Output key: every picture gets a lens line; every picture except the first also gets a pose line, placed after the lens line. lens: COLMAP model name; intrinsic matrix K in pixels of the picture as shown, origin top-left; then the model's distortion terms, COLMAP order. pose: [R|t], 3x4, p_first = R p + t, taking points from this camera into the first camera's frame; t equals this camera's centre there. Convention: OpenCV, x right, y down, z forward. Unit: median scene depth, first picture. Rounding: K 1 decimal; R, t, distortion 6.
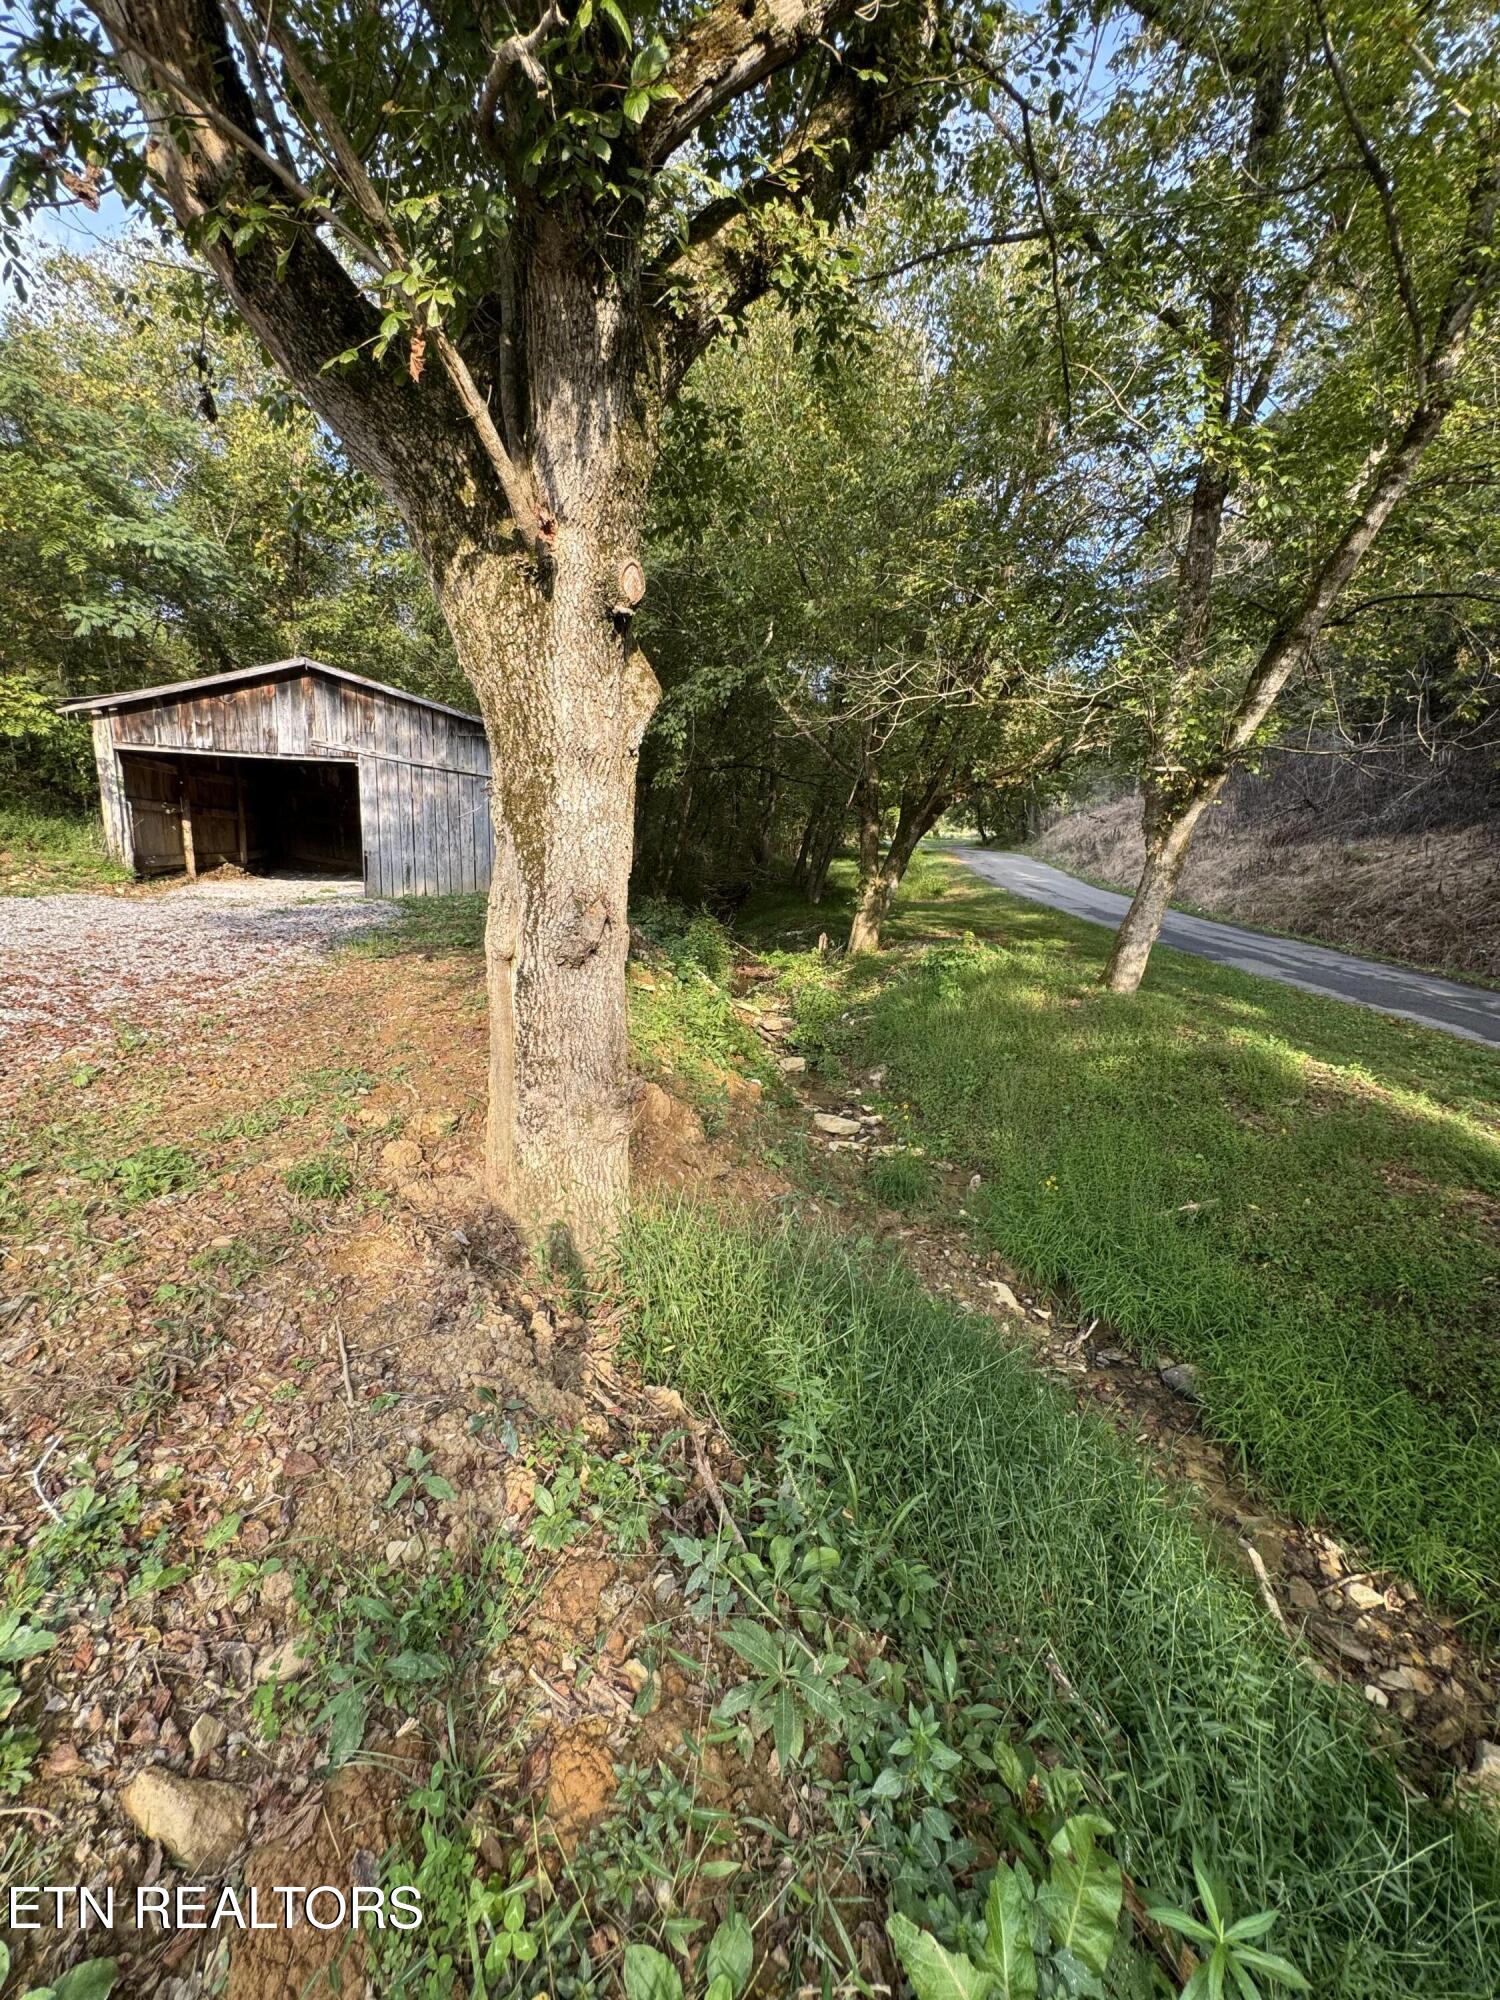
lens RADIAL K [[803.4, 0, 748.7], [0, 803.4, 1000.5], [0, 0, 1]] dist [0.000743, 0.000029]
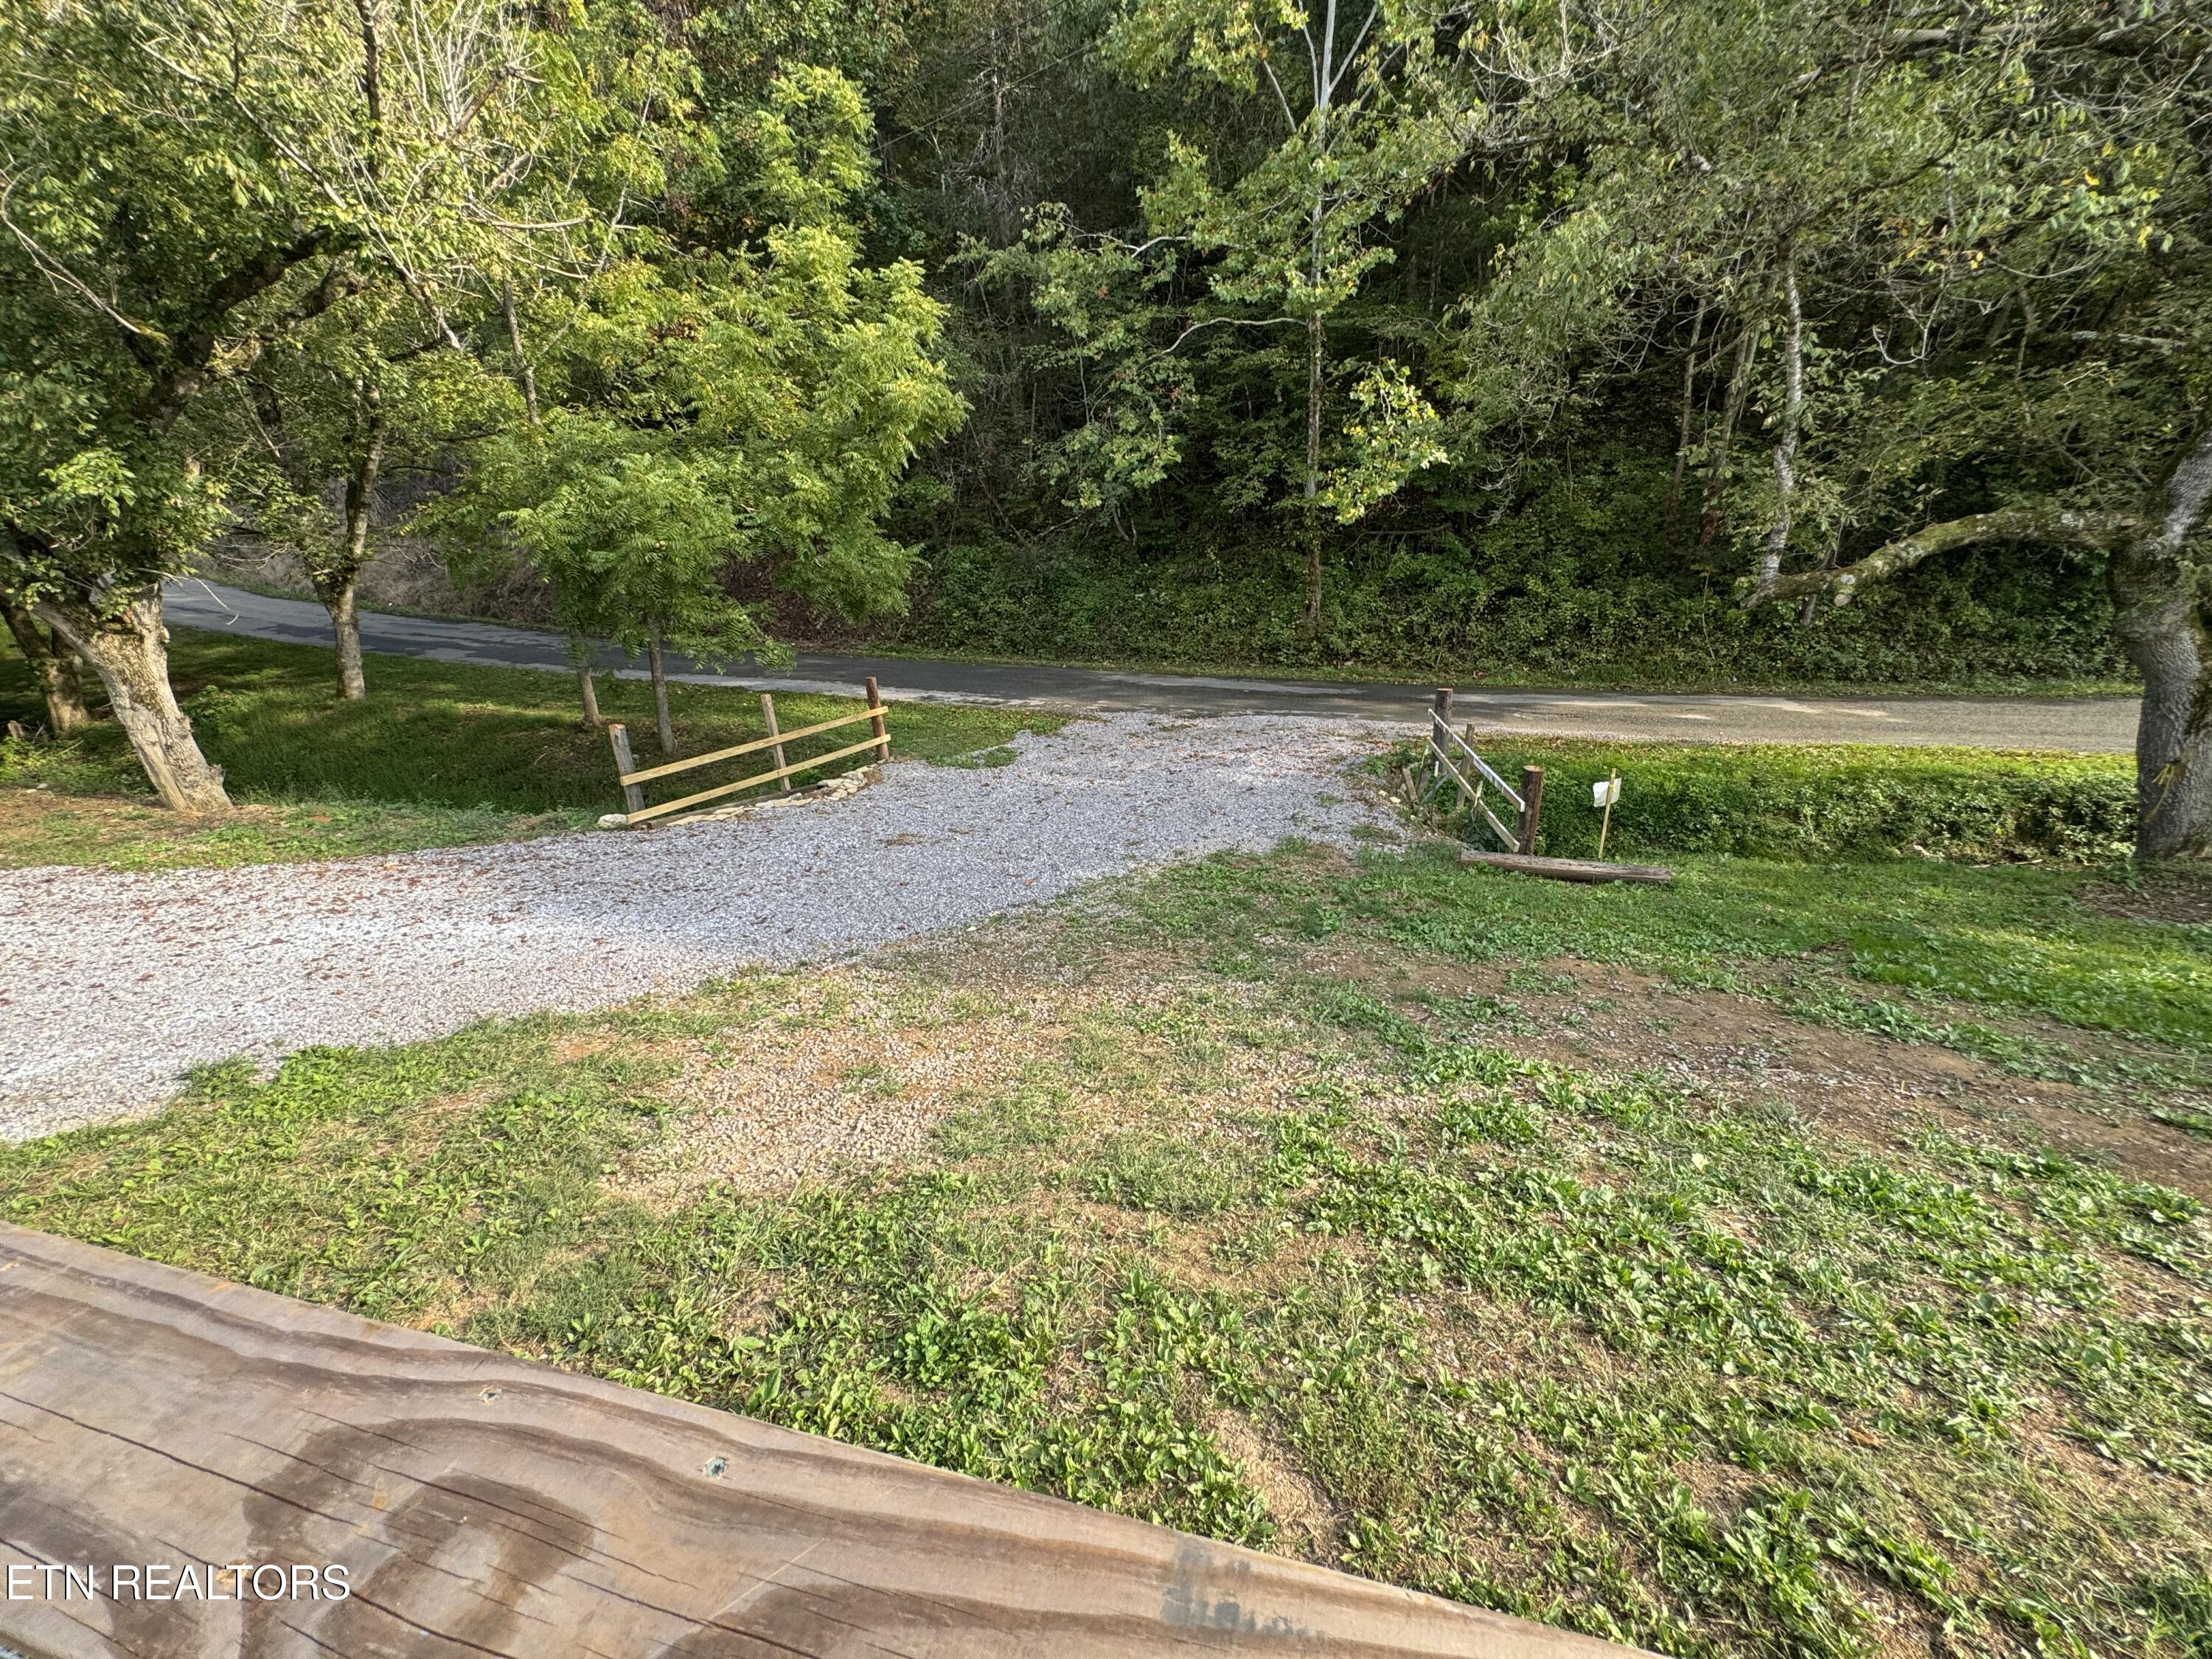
lens RADIAL K [[888.5, 0, 1105.8], [0, 888.5, 832.5], [0, 0, 1]] dist [0.000743, 0.000029]
pose [[0.391469, -0.402113, 0.827682, -0.597107], [0.235261, 0.913310, 0.332442, -0.003493], [-0.889609, 0.064581, 0.452134, -1.265615]]
